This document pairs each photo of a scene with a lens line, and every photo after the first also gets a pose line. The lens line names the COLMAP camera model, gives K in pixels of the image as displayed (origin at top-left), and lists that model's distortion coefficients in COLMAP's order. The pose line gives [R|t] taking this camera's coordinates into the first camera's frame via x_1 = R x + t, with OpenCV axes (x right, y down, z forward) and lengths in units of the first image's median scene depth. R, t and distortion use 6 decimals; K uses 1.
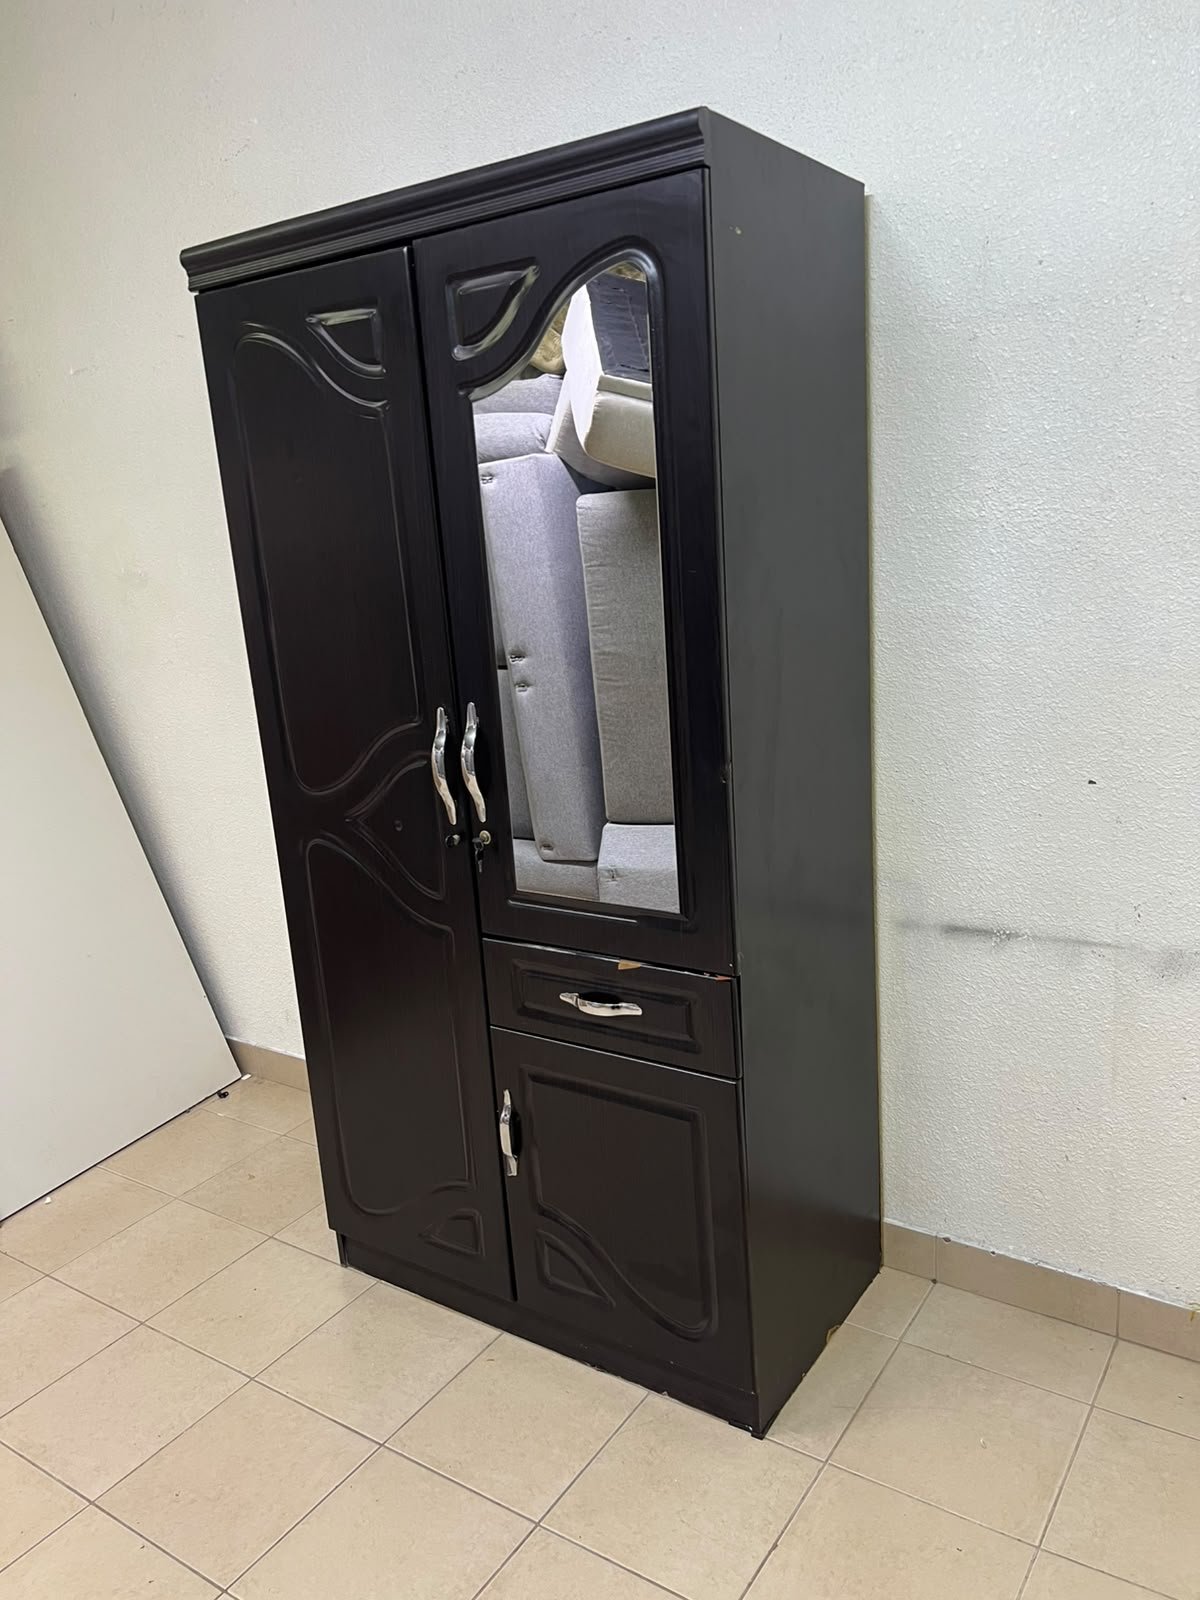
lens RADIAL K [[1204.4, 0, 596.6], [0, 1204.4, 813.0], [0, 0, 1]] dist [0.045998, -0.051096]
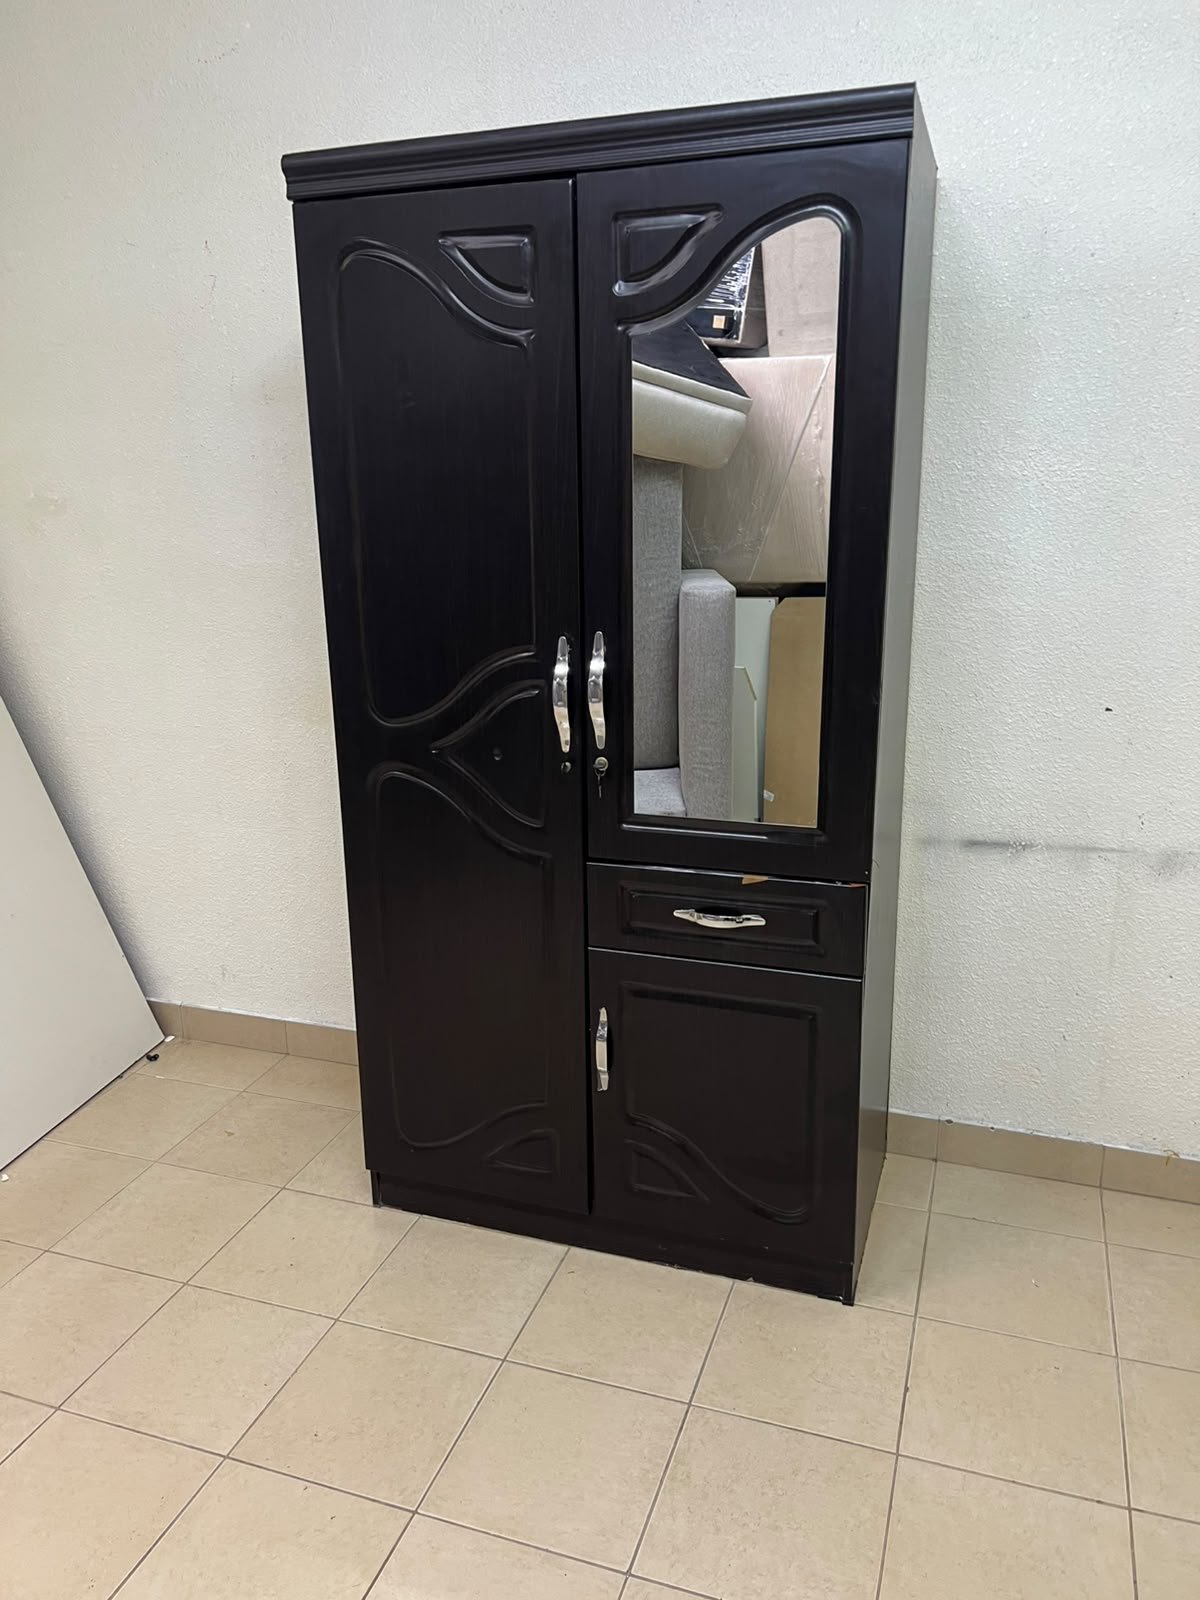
lens RADIAL K [[1204.4, 0, 586.8], [0, 1204.4, 799.9], [0, 0, 1]] dist [0.045998, -0.051096]
pose [[0.966282, -0.017896, 0.256865, -0.367854], [0.013876, 0.999751, 0.017457, 0.033244], [-0.257113, -0.013304, 0.966290, 0.003001]]
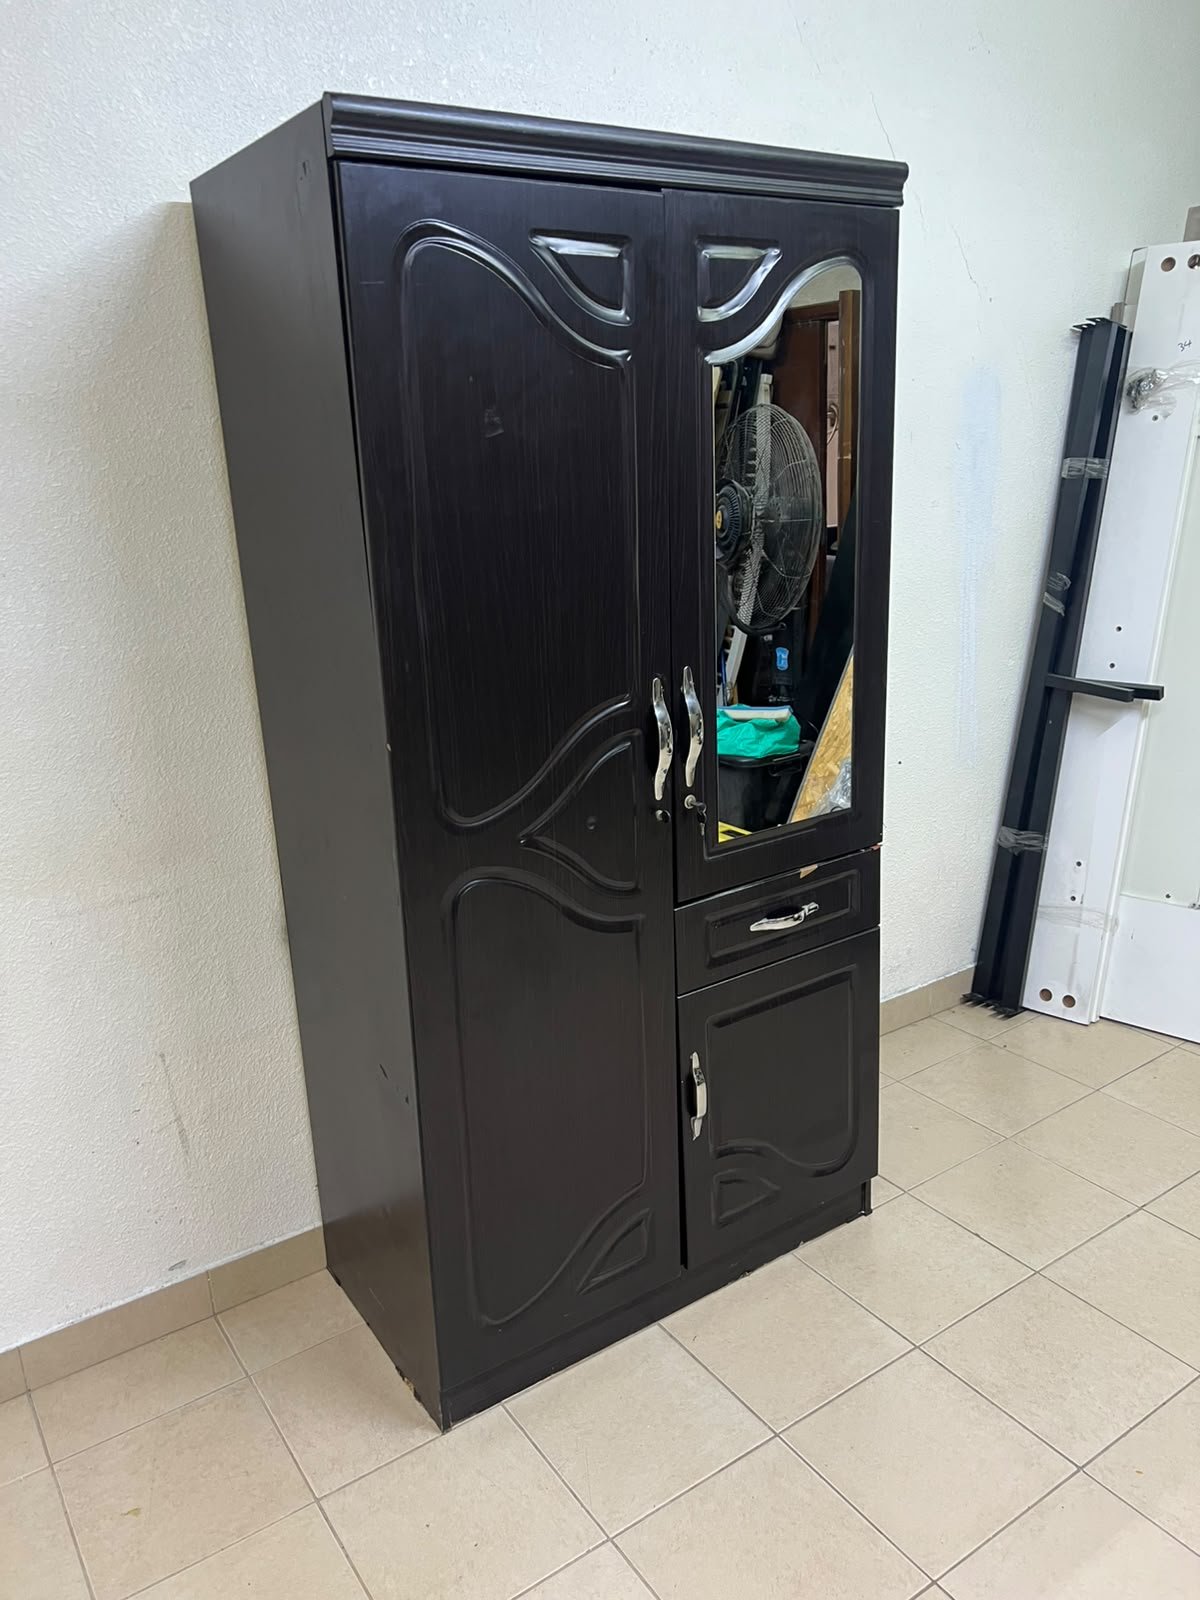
lens RADIAL K [[1204.4, 0, 604.0], [0, 1204.4, 802.3], [0, 0, 1]] dist [0.045998, -0.051096]
pose [[0.376423, -0.209810, 0.902378, -1.008685], [0.243200, 0.962238, 0.122278, -0.117285], [-0.893957, 0.173430, 0.413235, 0.645050]]
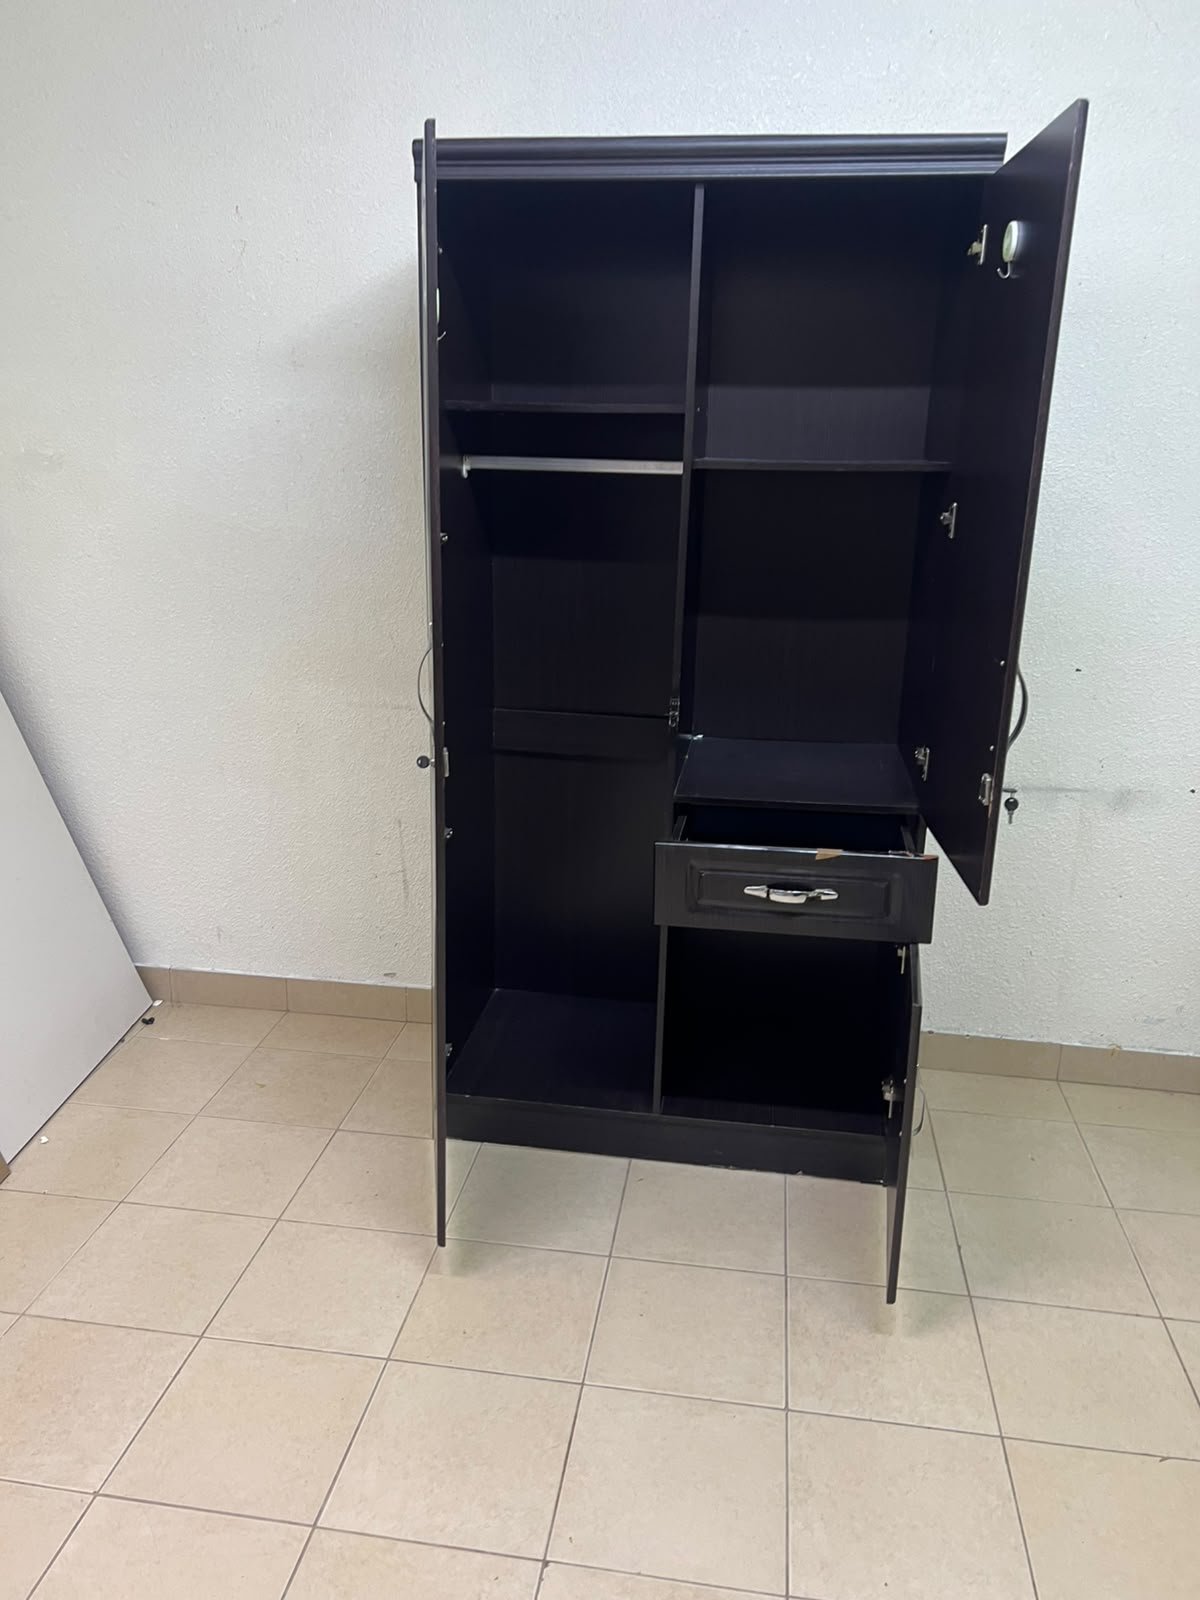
lens RADIAL K [[1204.4, 0, 594.1], [0, 1204.4, 790.6], [0, 0, 1]] dist [0.045998, -0.051096]
pose [[0.897300, -0.031405, 0.440303, -0.678145], [0.022348, 0.999419, 0.025743, 0.062116], [-0.440856, -0.013260, 0.897480, 0.007619]]
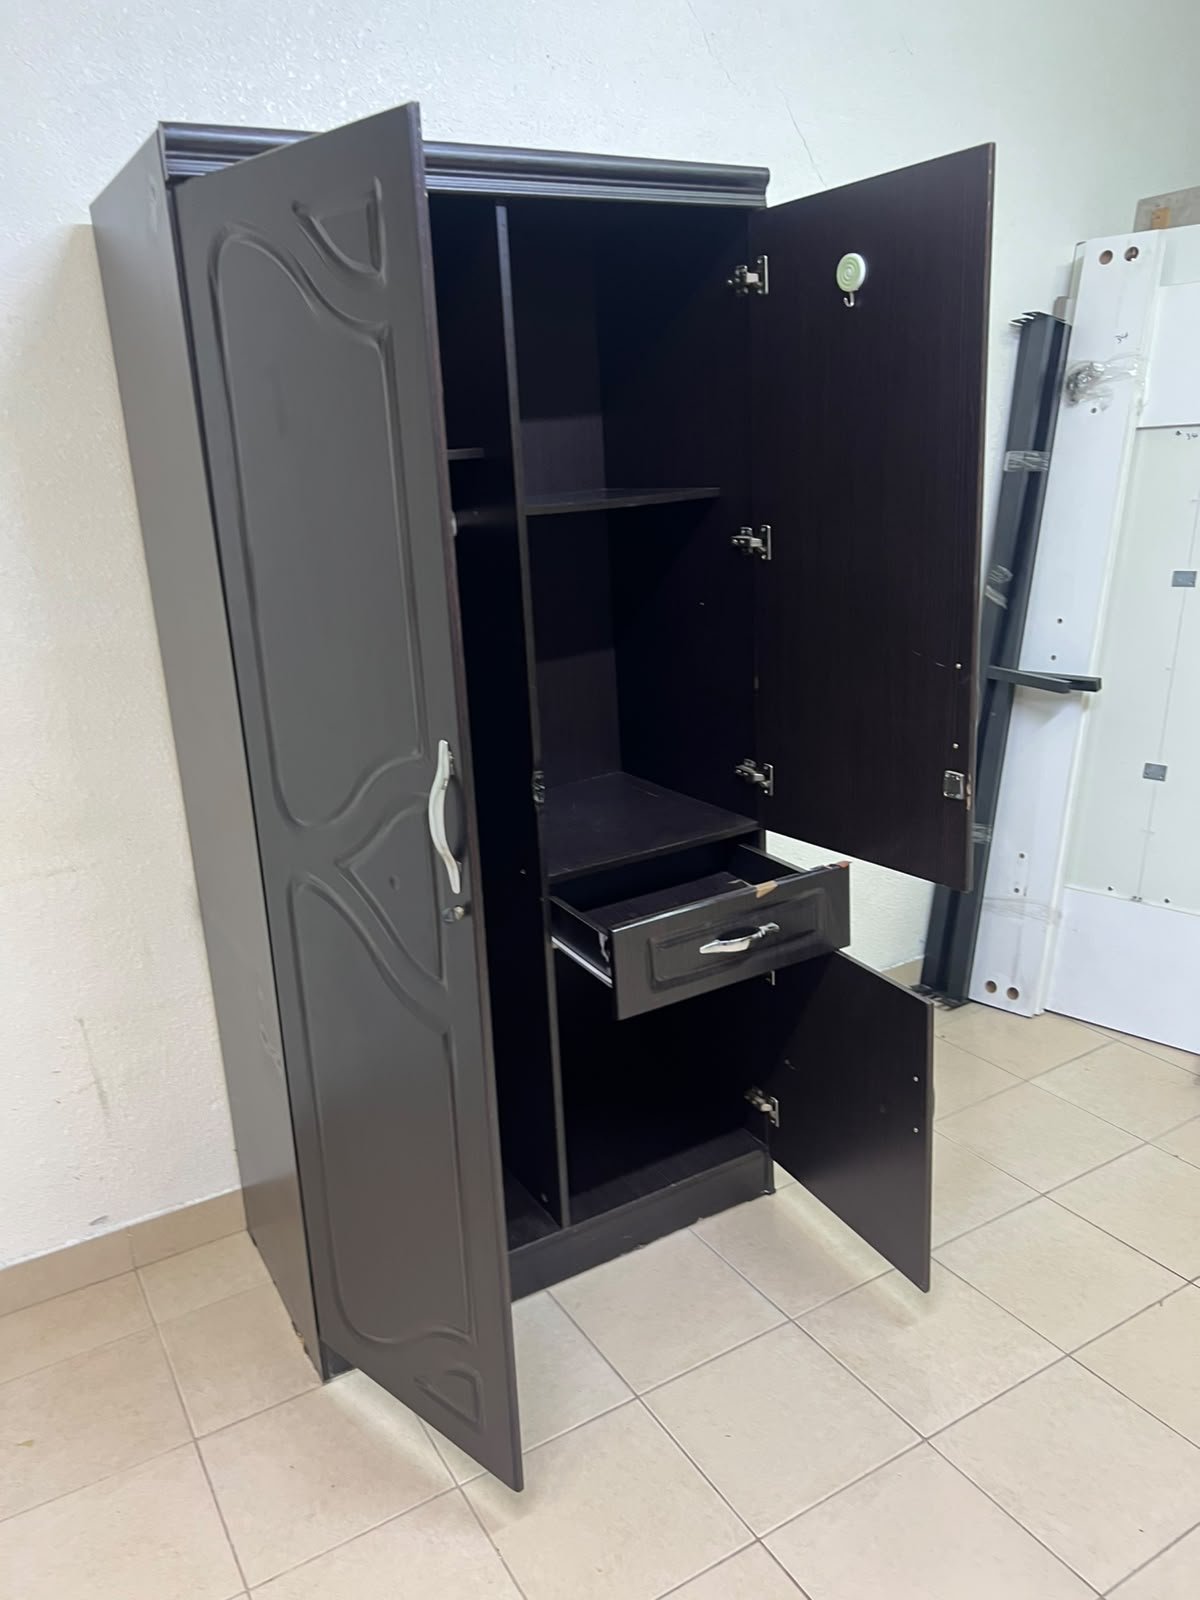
lens RADIAL K [[1204.4, 0, 590.8], [0, 1204.4, 791.6], [0, 0, 1]] dist [0.045998, -0.051096]
pose [[0.439743, -0.197658, 0.876103, -0.982270], [0.244626, 0.964960, 0.094920, -0.064583], [-0.864167, 0.172577, 0.472687, 0.482570]]
